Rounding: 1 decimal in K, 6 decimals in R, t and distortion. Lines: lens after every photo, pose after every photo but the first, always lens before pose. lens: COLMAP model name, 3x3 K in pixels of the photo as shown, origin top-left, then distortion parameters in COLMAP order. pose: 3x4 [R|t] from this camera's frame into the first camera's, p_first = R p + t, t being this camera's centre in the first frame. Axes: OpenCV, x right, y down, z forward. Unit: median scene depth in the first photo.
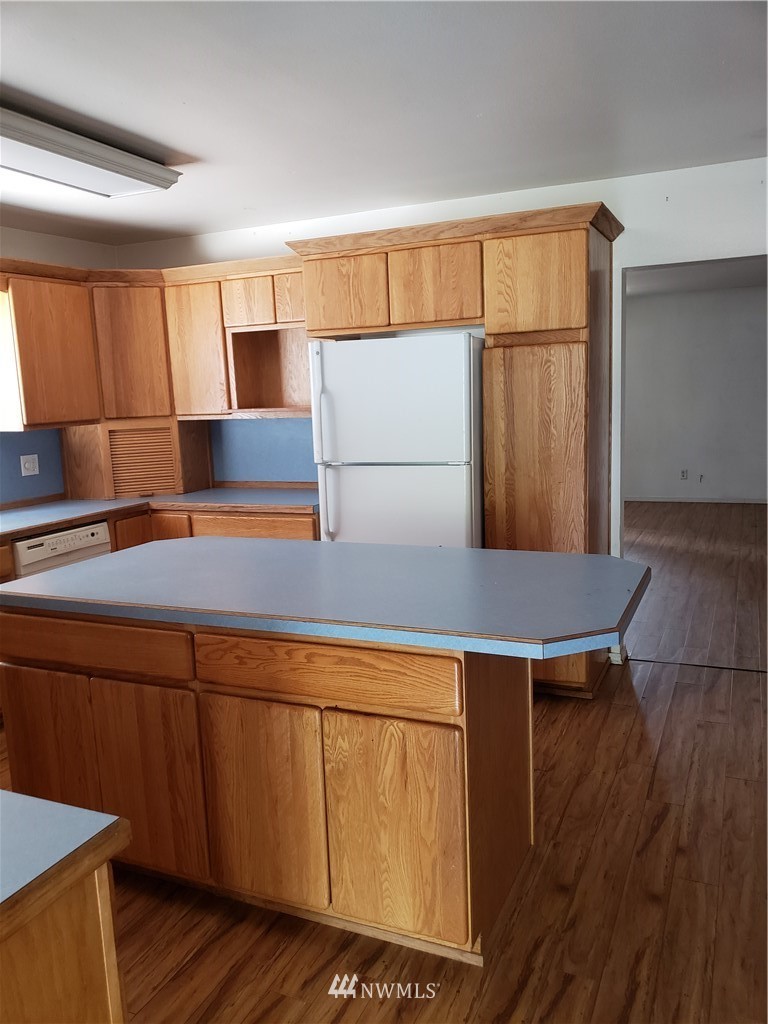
lens RADIAL K [[791.9, 0, 384.0], [0, 791.9, 512.0], [0, 0, 1]] dist [0.011257, 0.008663]
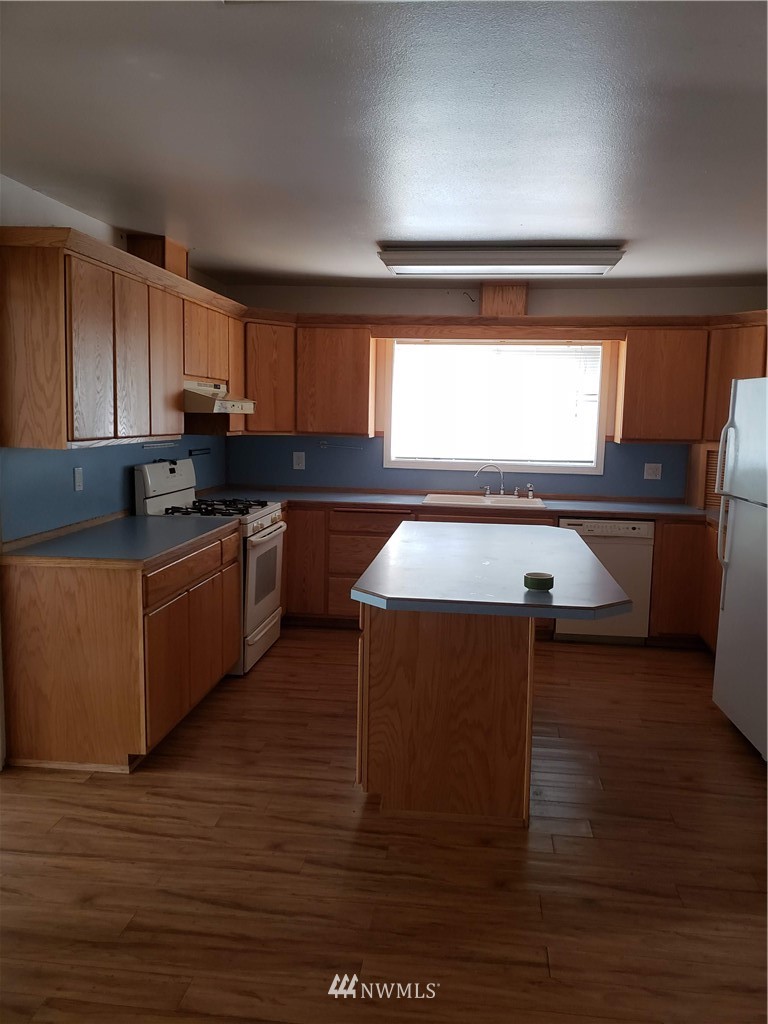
lens RADIAL K [[757.1, 0, 388.5], [0, 757.1, 495.7], [0, 0, 1]] dist [0.004841, -0.003623]
pose [[0.333893, 0.147486, -0.931001, 0.615918], [-0.177157, 0.979902, 0.091698, -0.063986], [0.925814, 0.134316, 0.353311, 0.203477]]
